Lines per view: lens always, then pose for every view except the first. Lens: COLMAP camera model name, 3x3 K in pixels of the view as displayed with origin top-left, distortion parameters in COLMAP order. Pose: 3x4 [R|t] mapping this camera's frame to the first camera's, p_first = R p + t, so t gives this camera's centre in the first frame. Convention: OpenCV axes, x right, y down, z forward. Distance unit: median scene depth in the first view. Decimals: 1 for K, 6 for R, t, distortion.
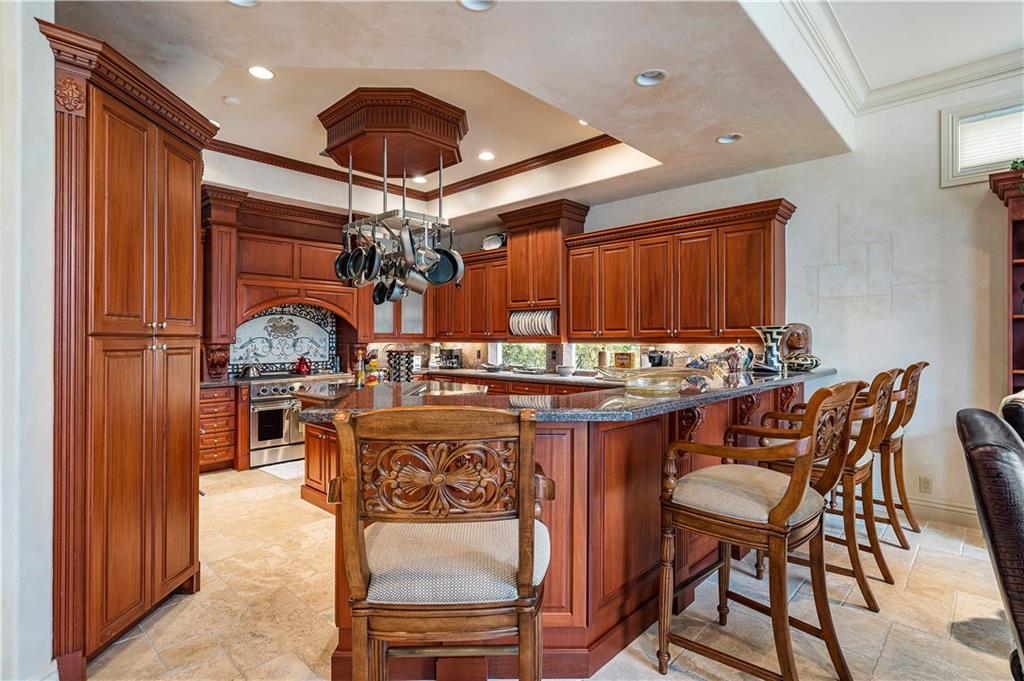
lens RADIAL K [[510.2, 0, 511.3], [0, 510.2, 331.8], [0, 0, 1]] dist [0.002200, 0.000221]
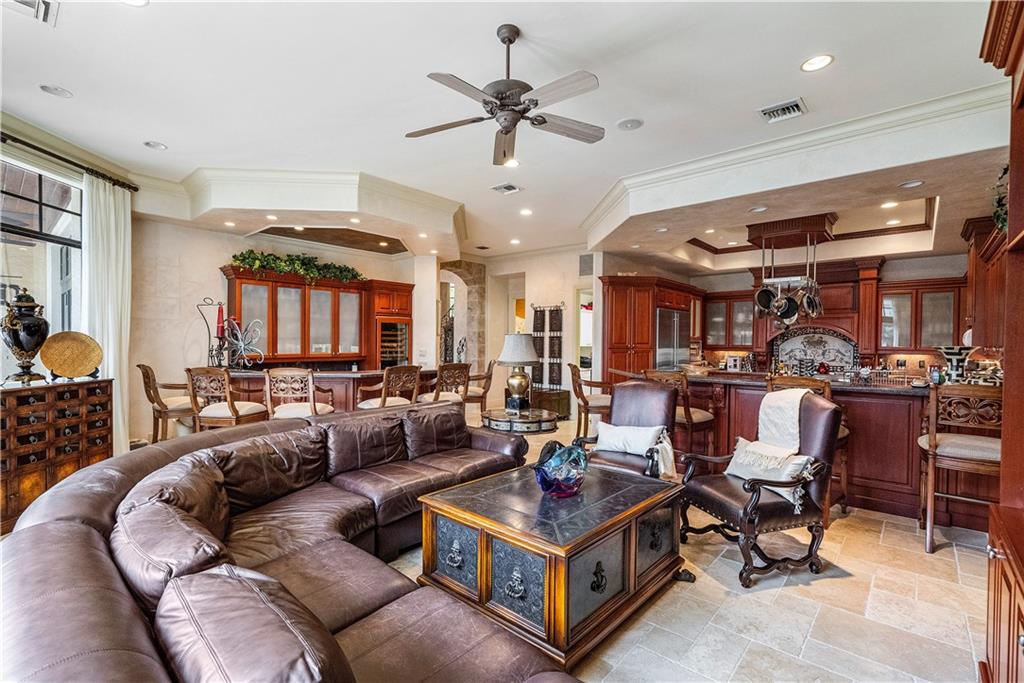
lens RADIAL K [[469.3, 0, 521.7], [0, 469.3, 341.7], [0, 0, 1]] dist [-0.002304, -0.000065]
pose [[0.038749, 0.006374, -0.999229, 1.049299], [0.005168, 0.999965, 0.006579, -0.026903], [0.999236, -0.005418, 0.038715, 0.060393]]
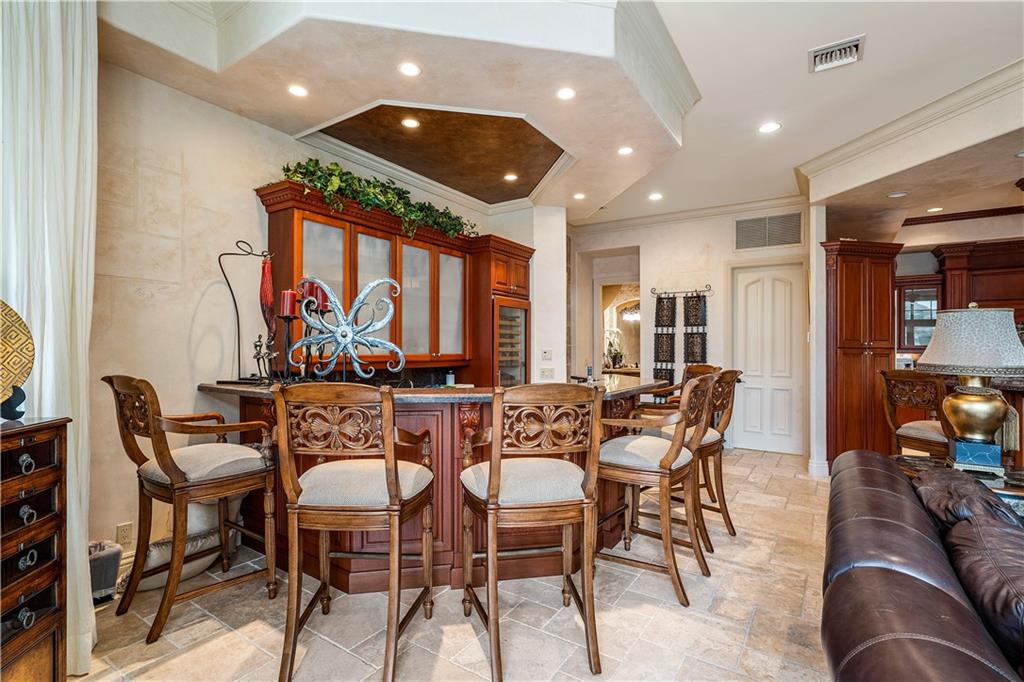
lens RADIAL K [[469.3, 0, 506.3], [0, 469.3, 347.6], [0, 0, 1]] dist [-0.002304, -0.000065]
pose [[0.167501, 0.003864, -0.985864, 0.500030], [0.001936, 0.999989, 0.004248, -0.003016], [0.985870, -0.002620, 0.167492, -0.432318]]
